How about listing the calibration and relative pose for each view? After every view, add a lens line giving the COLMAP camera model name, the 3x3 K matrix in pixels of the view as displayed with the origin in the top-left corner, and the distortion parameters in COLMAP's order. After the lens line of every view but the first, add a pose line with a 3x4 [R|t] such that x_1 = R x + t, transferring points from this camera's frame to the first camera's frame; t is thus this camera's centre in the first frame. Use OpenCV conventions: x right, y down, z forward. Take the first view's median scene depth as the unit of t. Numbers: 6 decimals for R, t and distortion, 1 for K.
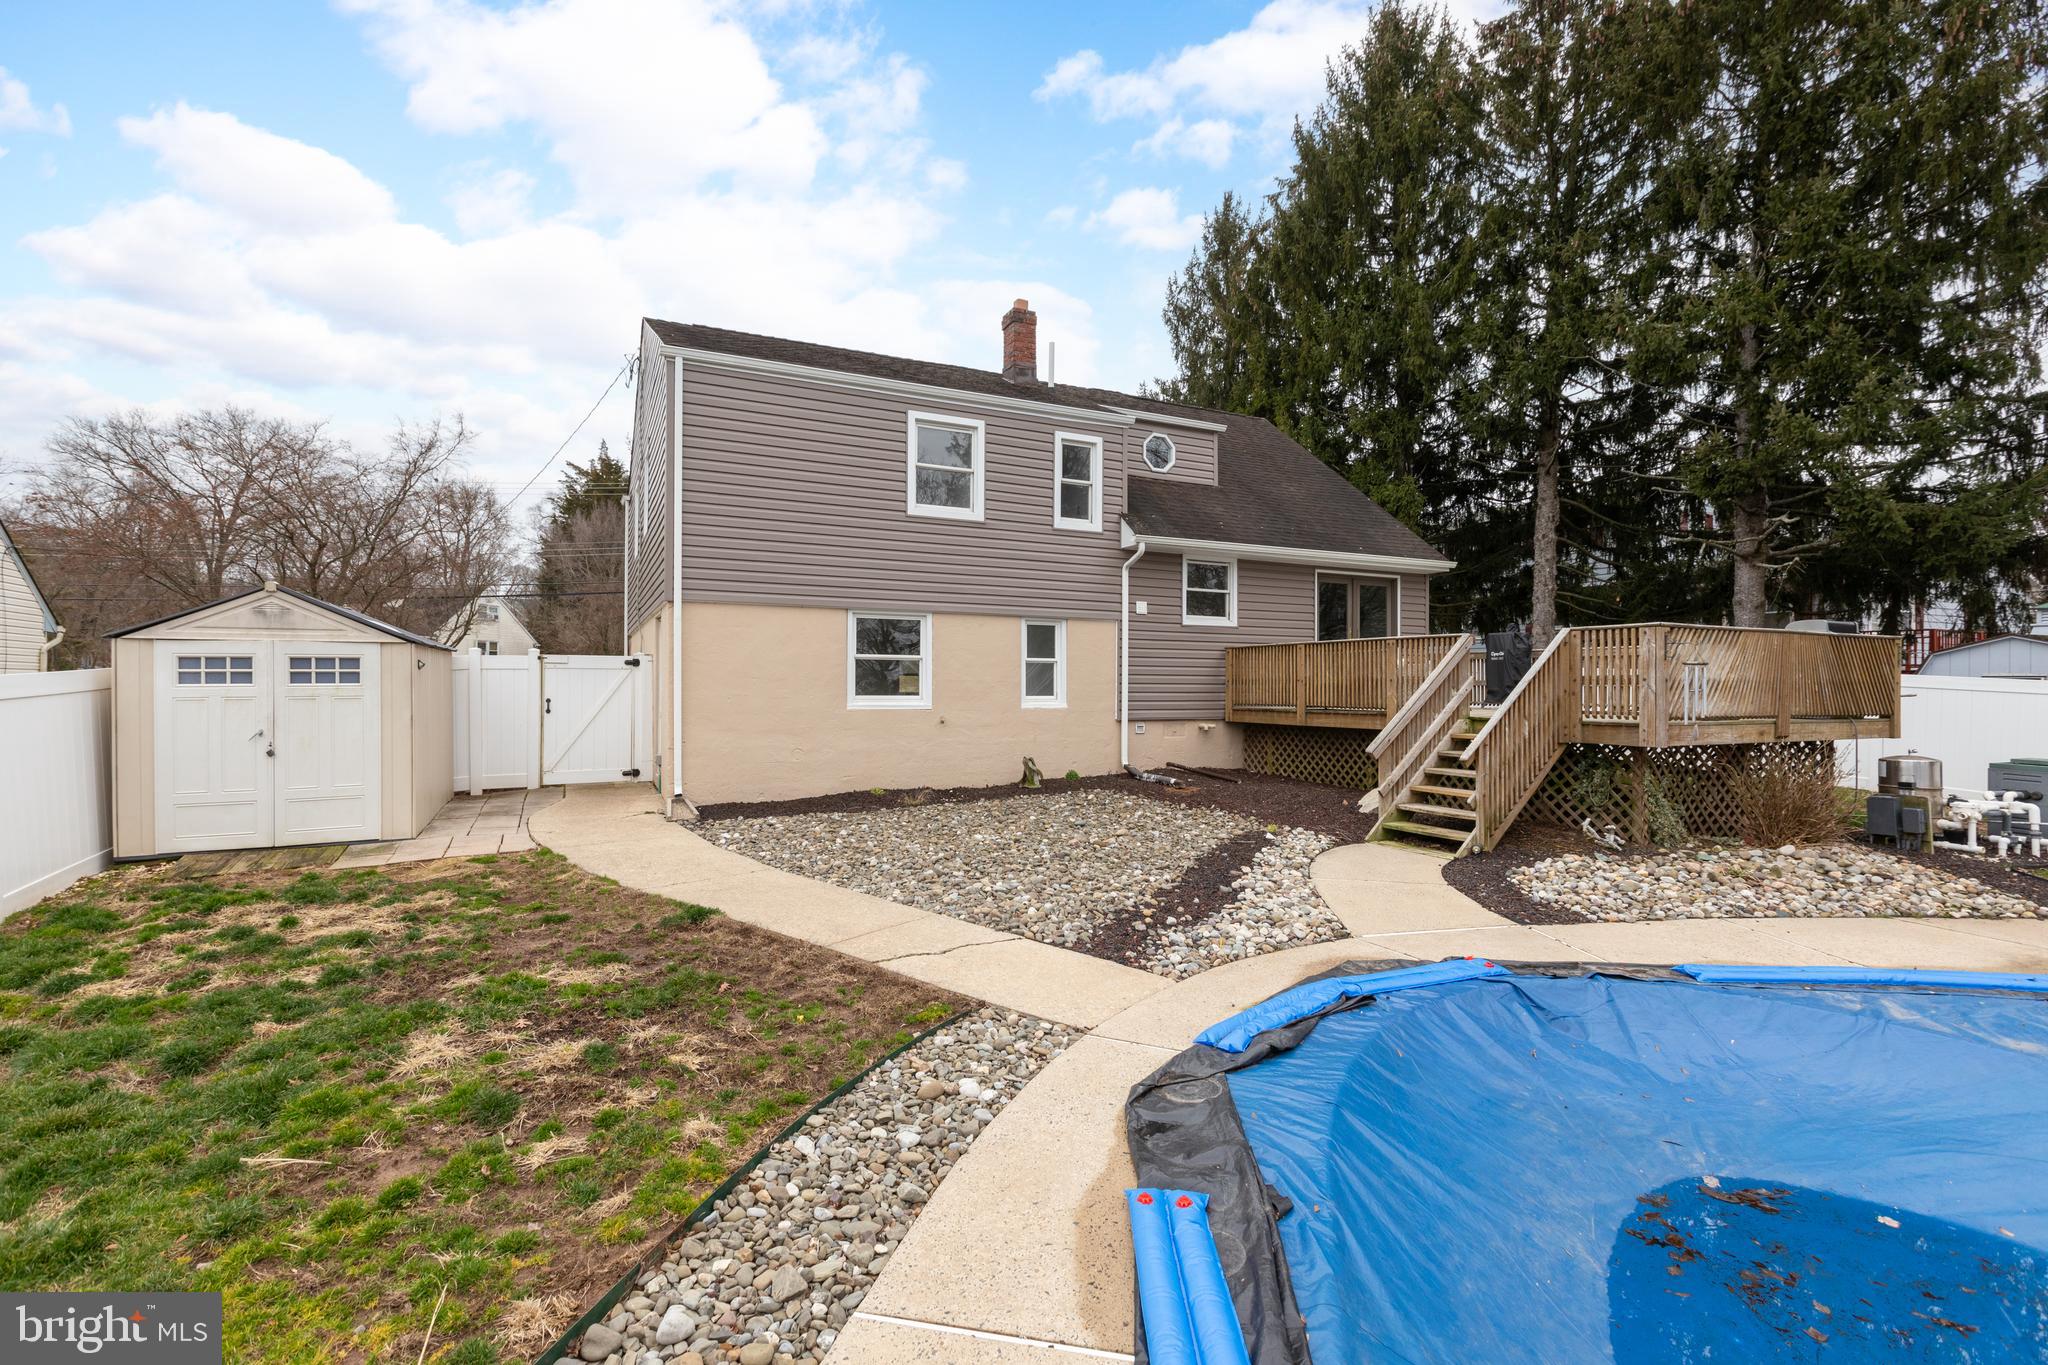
lens RADIAL K [[913.4, 0, 1017.2], [0, 913.4, 675.9], [0, 0, 1]] dist [0.000028, 0.000110]
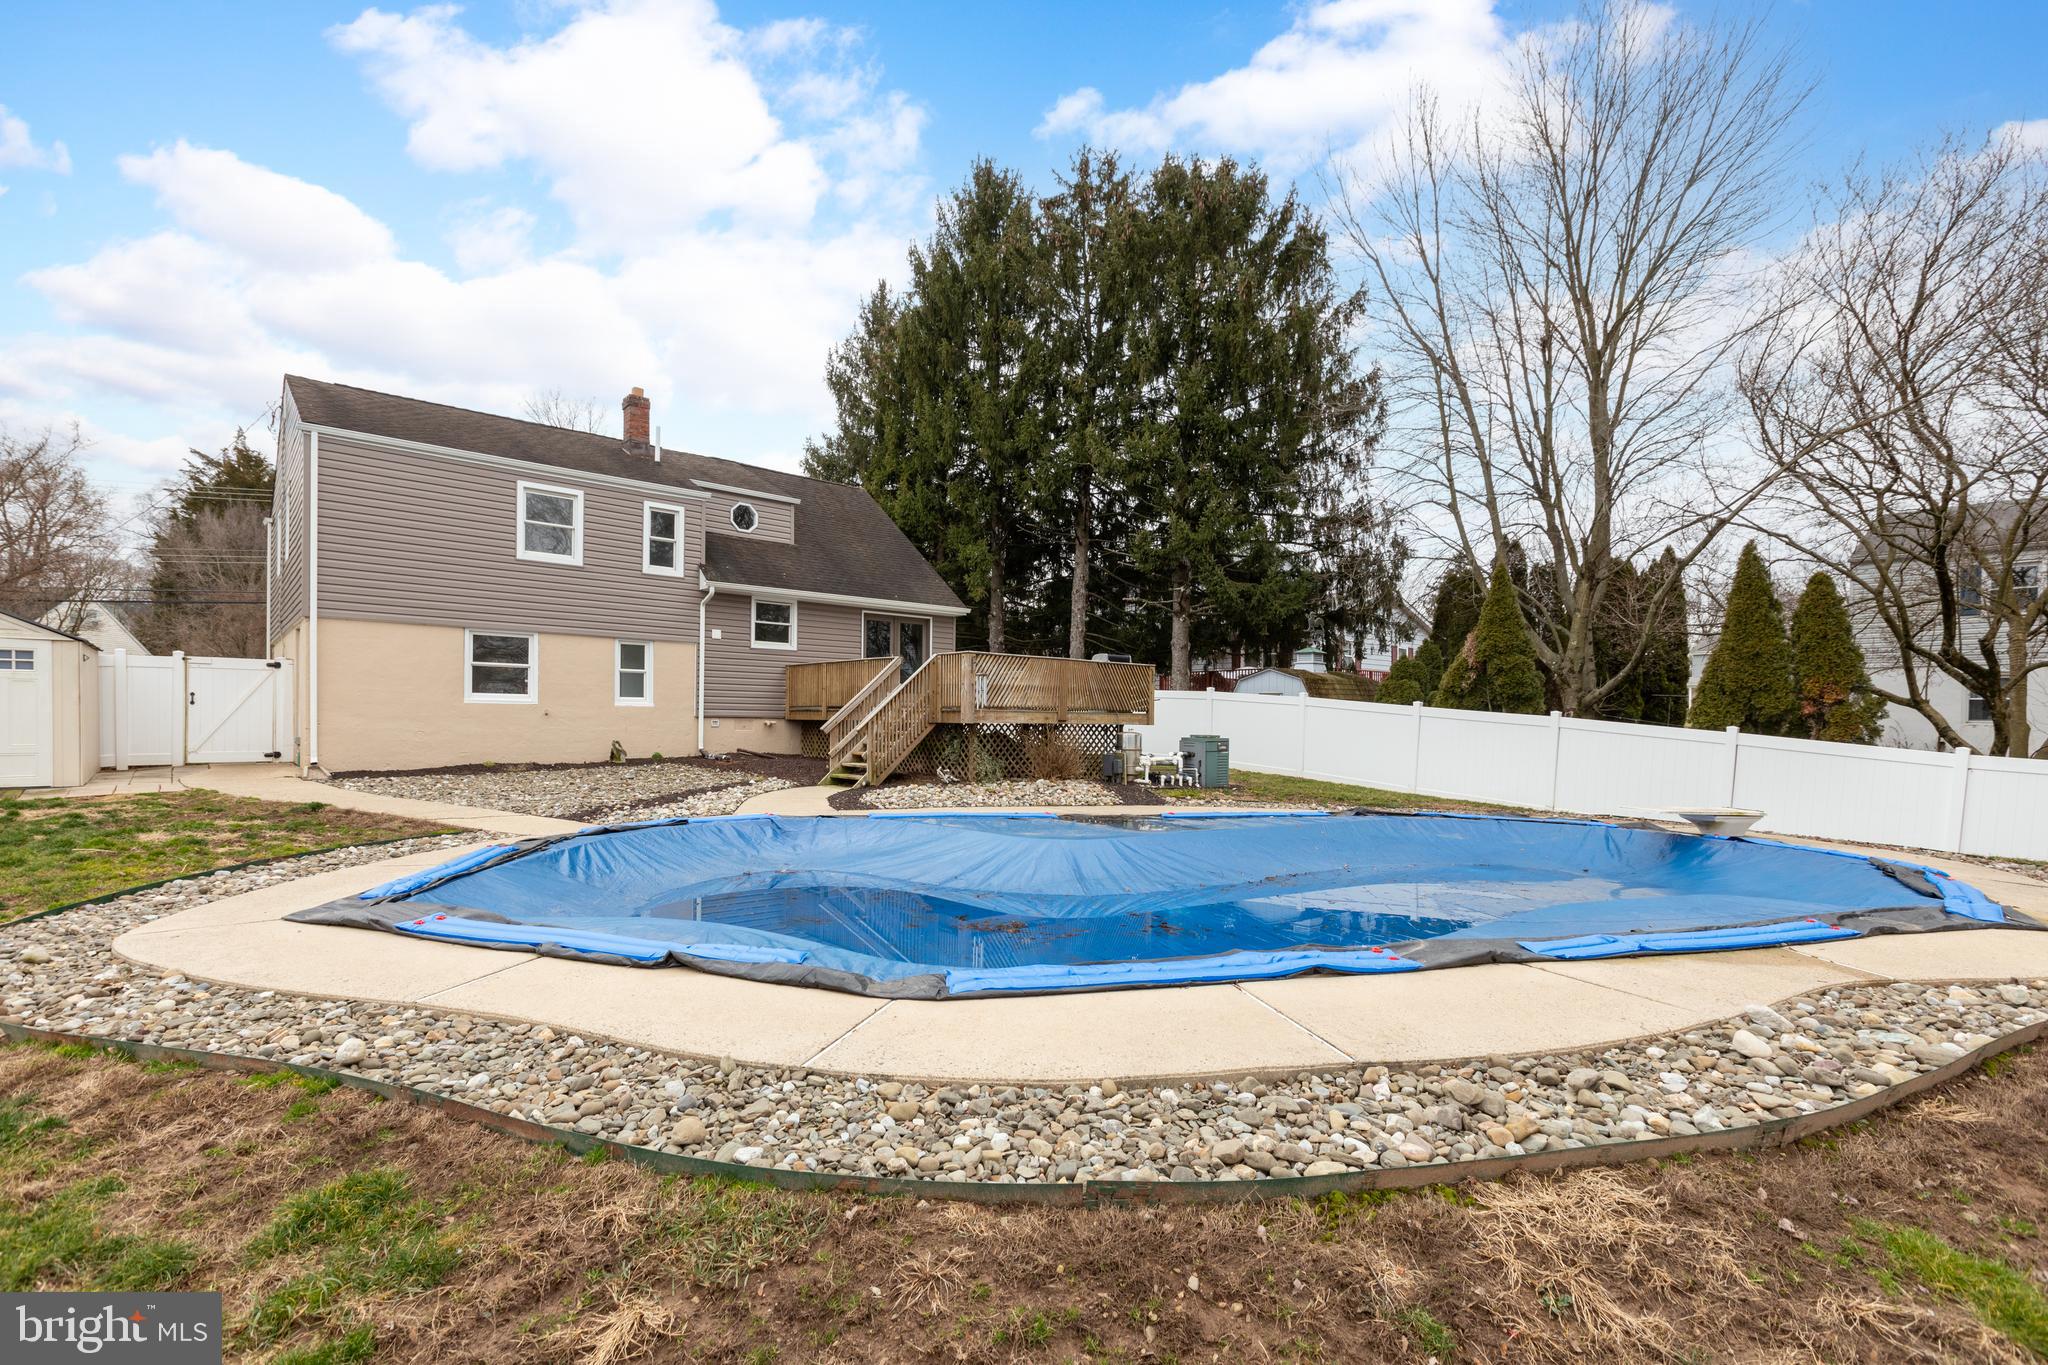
lens RADIAL K [[923.1, 0, 1015.3], [0, 923.1, 721.0], [0, 0, 1]] dist [0.001708, 0.000021]
pose [[0.962854, 0.007278, 0.269925, 0.196963], [-0.011570, 0.999831, 0.014315, 0.030141], [-0.269775, -0.016906, 0.962775, -0.451287]]
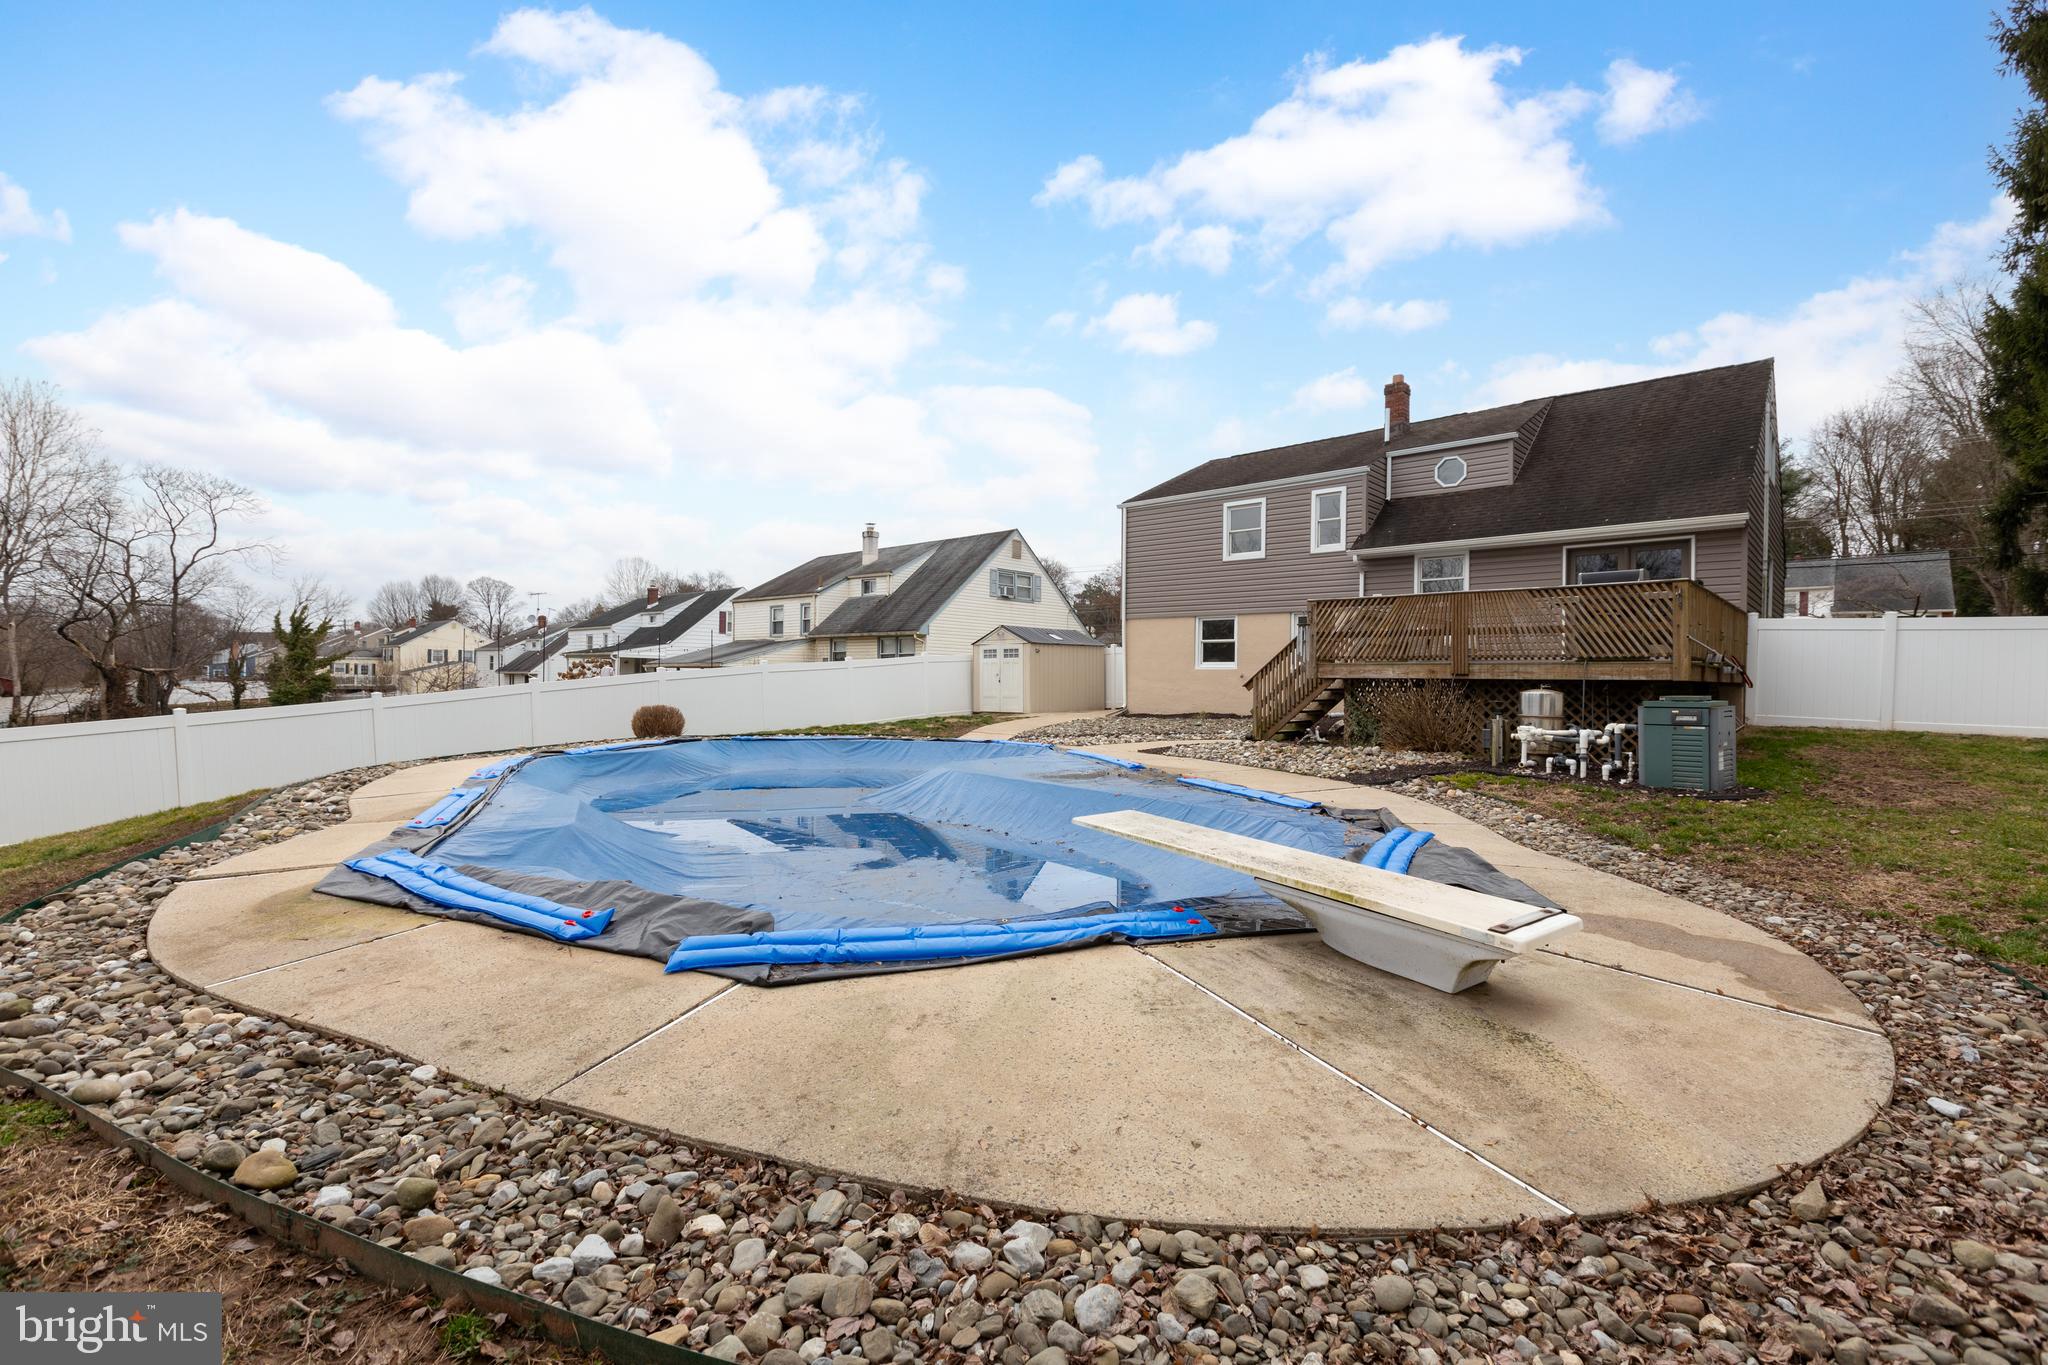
lens RADIAL K [[913.4, 0, 1017.2], [0, 913.4, 675.9], [0, 0, 1]] dist [0.000028, 0.000110]
pose [[0.329011, 0.000321, -0.944326, 1.294112], [0.004247, 0.999989, 0.001819, 0.039048], [0.944317, -0.004609, 0.329006, 0.021727]]
